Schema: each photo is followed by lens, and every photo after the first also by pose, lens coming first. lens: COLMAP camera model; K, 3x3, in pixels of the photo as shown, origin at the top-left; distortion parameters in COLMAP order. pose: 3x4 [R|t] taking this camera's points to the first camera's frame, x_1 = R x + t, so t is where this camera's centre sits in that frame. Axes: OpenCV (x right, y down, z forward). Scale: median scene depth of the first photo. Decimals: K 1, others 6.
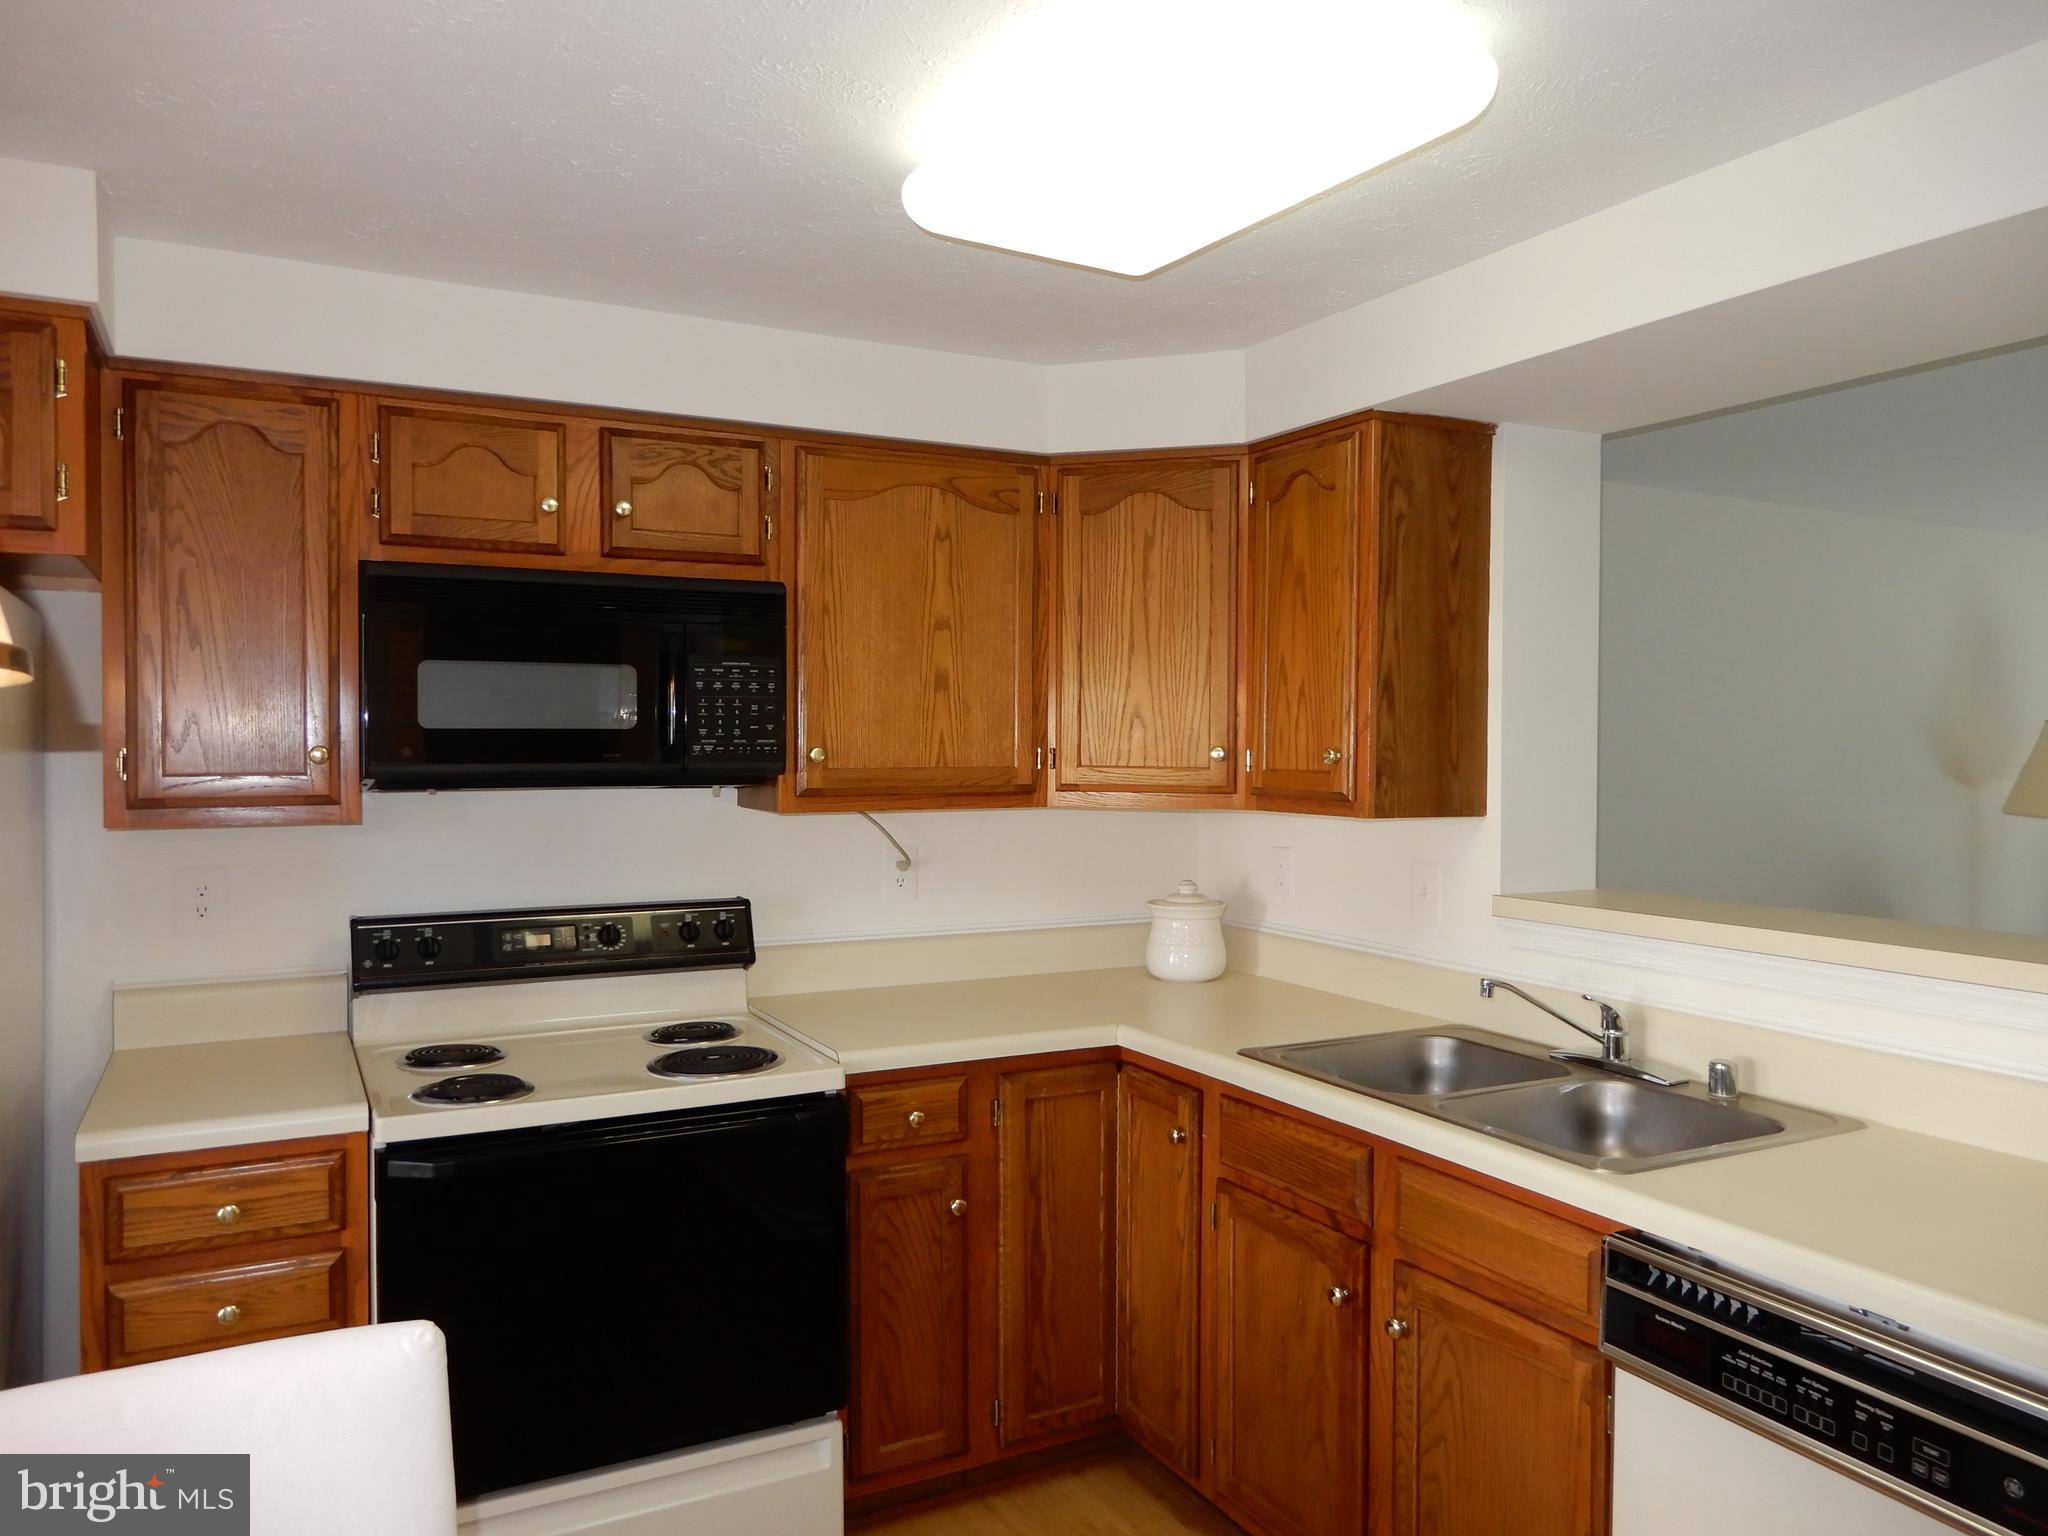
lens RADIAL K [[1454.7, 0, 1025.9], [0, 1454.7, 766.0], [0, 0, 1]] dist [-0.004722, 0.002386]
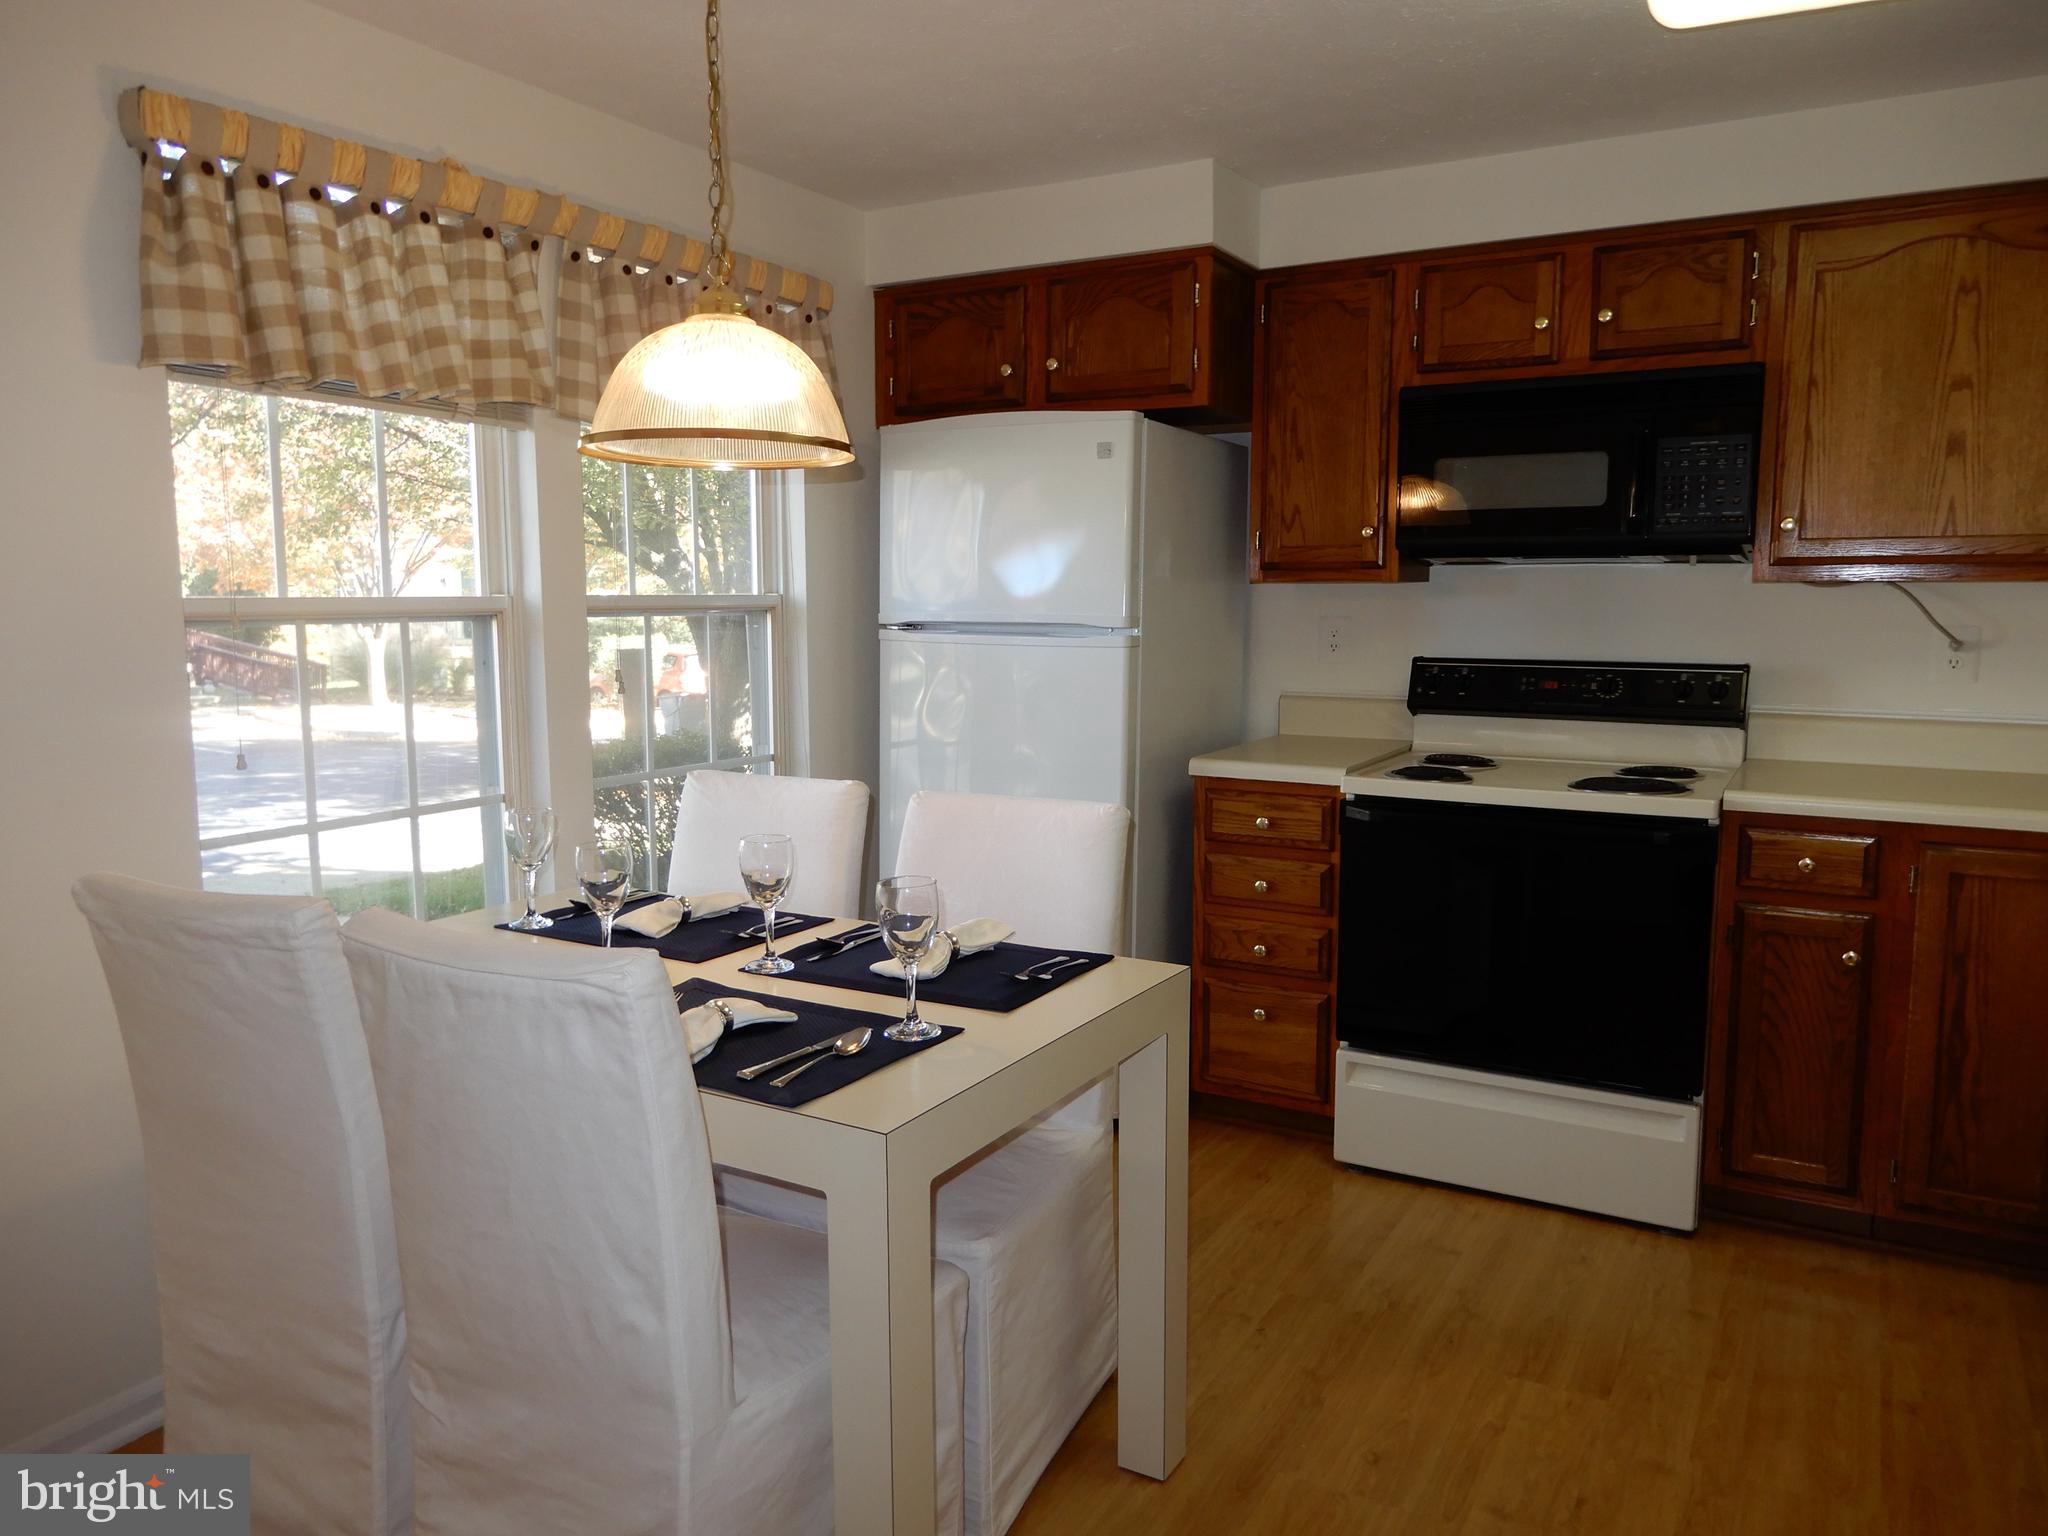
lens RADIAL K [[1454.7, 0, 1012.6], [0, 1454.7, 778.7], [0, 0, 1]] dist [-0.004722, 0.002386]
pose [[0.529849, 0.107468, -0.841255, 0.495689], [-0.012326, 0.992810, 0.119066, 0.060196], [0.848002, -0.052717, 0.527364, -0.046410]]
